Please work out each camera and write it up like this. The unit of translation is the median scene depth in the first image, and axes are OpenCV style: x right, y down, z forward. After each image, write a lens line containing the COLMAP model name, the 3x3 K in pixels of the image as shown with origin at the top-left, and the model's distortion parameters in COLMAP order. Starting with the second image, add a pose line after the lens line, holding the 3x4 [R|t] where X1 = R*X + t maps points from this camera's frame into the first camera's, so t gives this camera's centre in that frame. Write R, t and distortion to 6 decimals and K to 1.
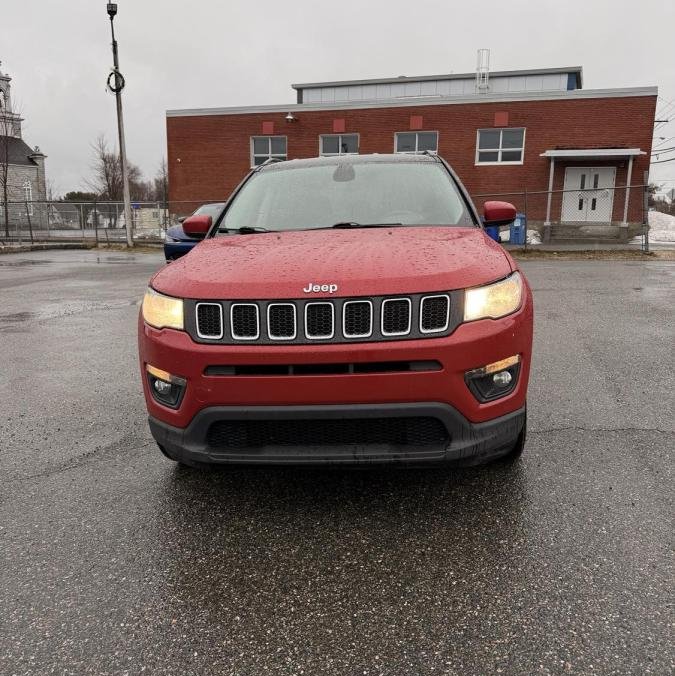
lens RADIAL K [[633.9, 0, 353.5], [0, 633.9, 344.0], [0, 0, 1]] dist [0.014961, 0.000000]
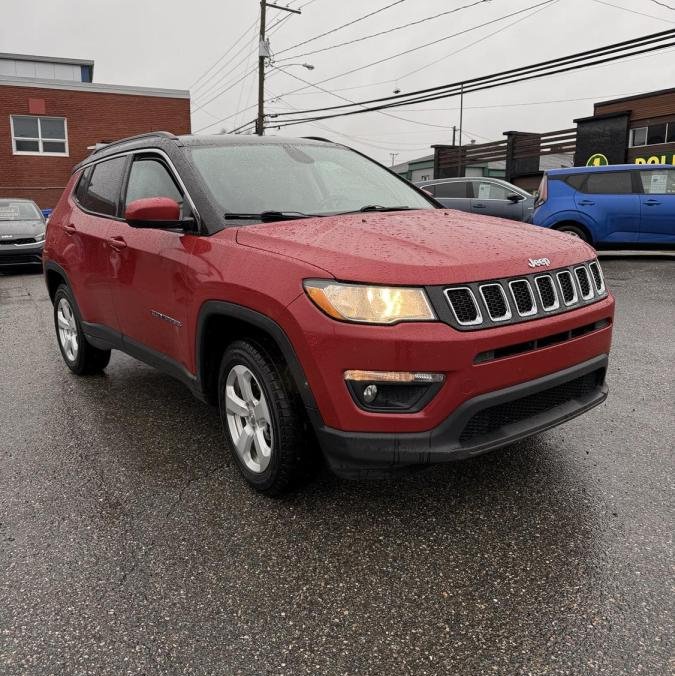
lens RADIAL K [[633.9, 0, 327.8], [0, 633.9, 351.1], [0, 0, 1]] dist [0.014961, 0.000000]
pose [[0.760025, -0.145801, 0.633328, -0.912897], [0.136204, 0.988602, 0.064138, -0.054448], [-0.635461, 0.037515, 0.771221, 0.385046]]
